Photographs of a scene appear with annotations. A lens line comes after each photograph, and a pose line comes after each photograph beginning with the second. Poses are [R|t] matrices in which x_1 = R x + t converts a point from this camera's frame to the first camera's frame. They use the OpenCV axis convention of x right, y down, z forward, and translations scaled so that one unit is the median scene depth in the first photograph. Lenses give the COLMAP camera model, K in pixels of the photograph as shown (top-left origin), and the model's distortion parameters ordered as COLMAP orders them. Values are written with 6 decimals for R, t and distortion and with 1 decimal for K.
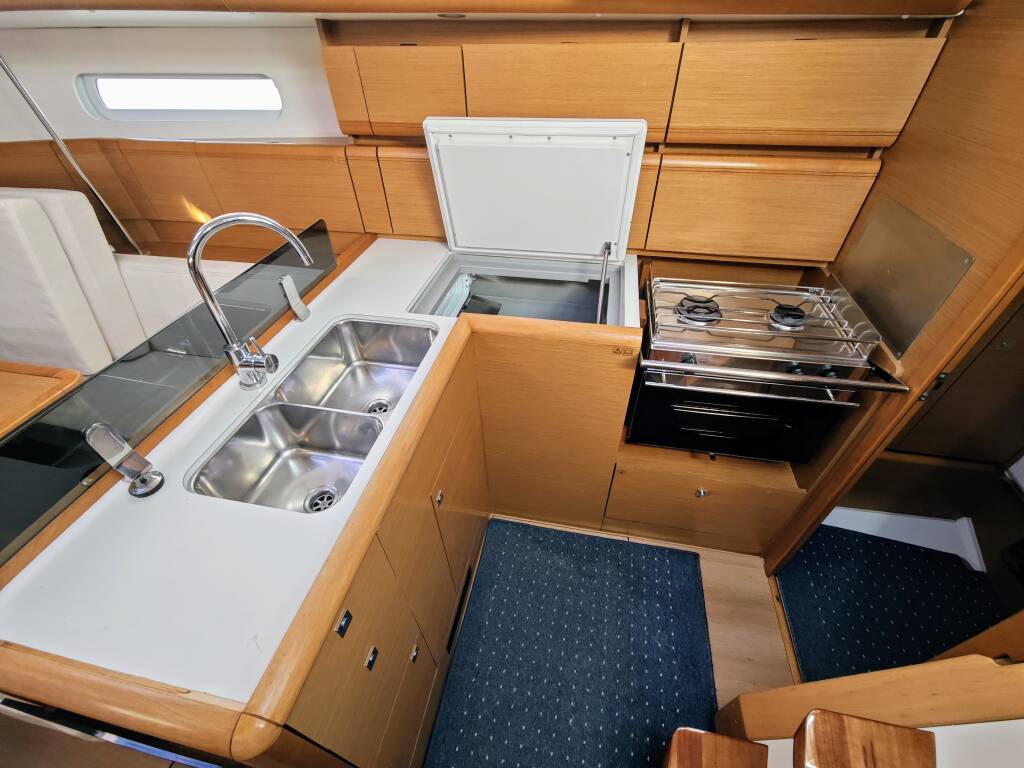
lens RADIAL K [[425.9, 0, 512.0], [0, 425.9, 384.0], [0, 0, 1]] dist [0.010369, -0.000009]
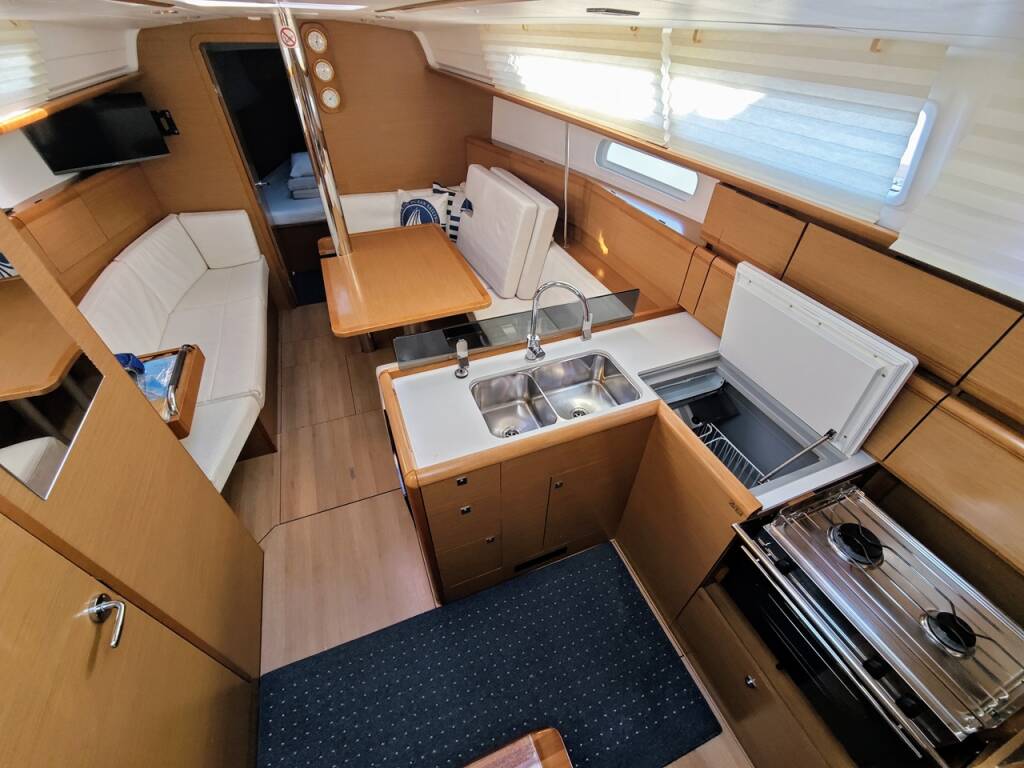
lens RADIAL K [[425.9, 0, 512.0], [0, 425.9, 384.0], [0, 0, 1]] dist [0.010369, -0.000009]
pose [[0.547714, 0.582843, -0.600252, 0.352208], [-0.573586, 0.783880, 0.237764, -0.221257], [0.609104, 0.214069, 0.763653, -0.270008]]
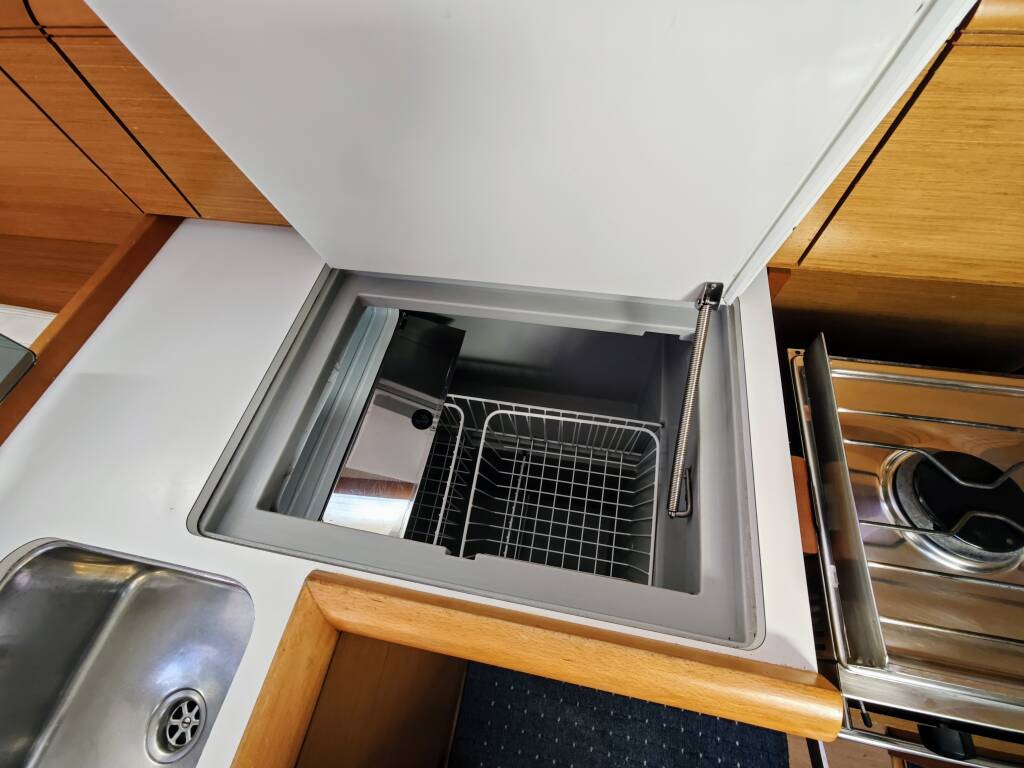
lens RADIAL K [[425.9, 0, 512.0], [0, 425.9, 384.0], [0, 0, 1]] dist [0.010369, -0.000009]
pose [[0.999027, -0.033272, -0.028949, 0.059849], [0.040992, 0.942672, 0.331194, -0.386622], [0.016270, -0.332058, 0.943119, 0.638509]]
